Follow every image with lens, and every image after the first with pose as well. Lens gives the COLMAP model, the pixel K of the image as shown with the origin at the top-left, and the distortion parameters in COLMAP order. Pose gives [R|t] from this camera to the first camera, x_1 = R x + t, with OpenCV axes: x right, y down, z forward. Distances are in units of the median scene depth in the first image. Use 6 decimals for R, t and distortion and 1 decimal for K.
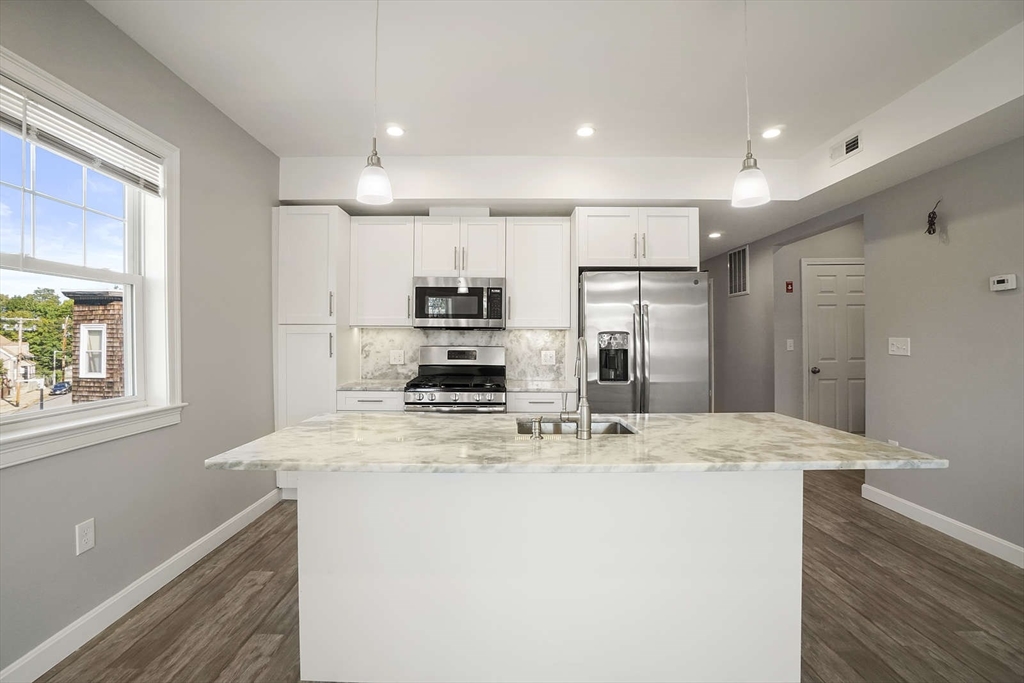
lens RADIAL K [[448.8, 0, 500.2], [0, 448.8, 336.3], [0, 0, 1]] dist [-0.043218, 0.000424]
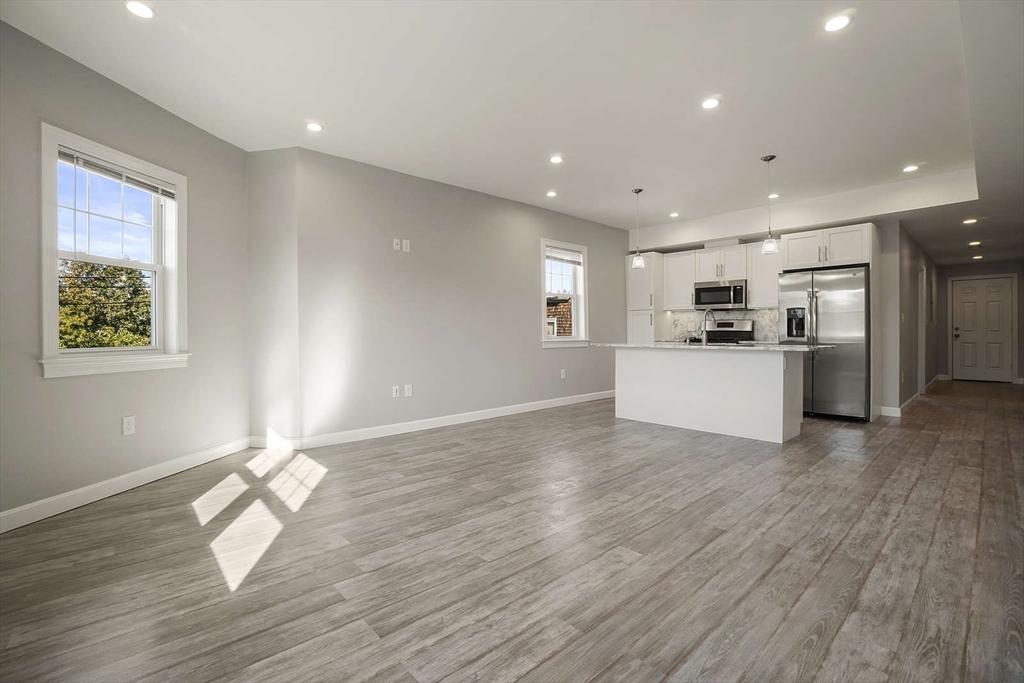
lens RADIAL K [[448.8, 0, 500.2], [0, 448.8, 336.3], [0, 0, 1]] dist [-0.043218, 0.000424]
pose [[0.654059, 0.008215, -0.756399, 0.692031], [0.007379, 0.999824, 0.017240, 0.052775], [0.756408, -0.016858, 0.653883, -0.842159]]
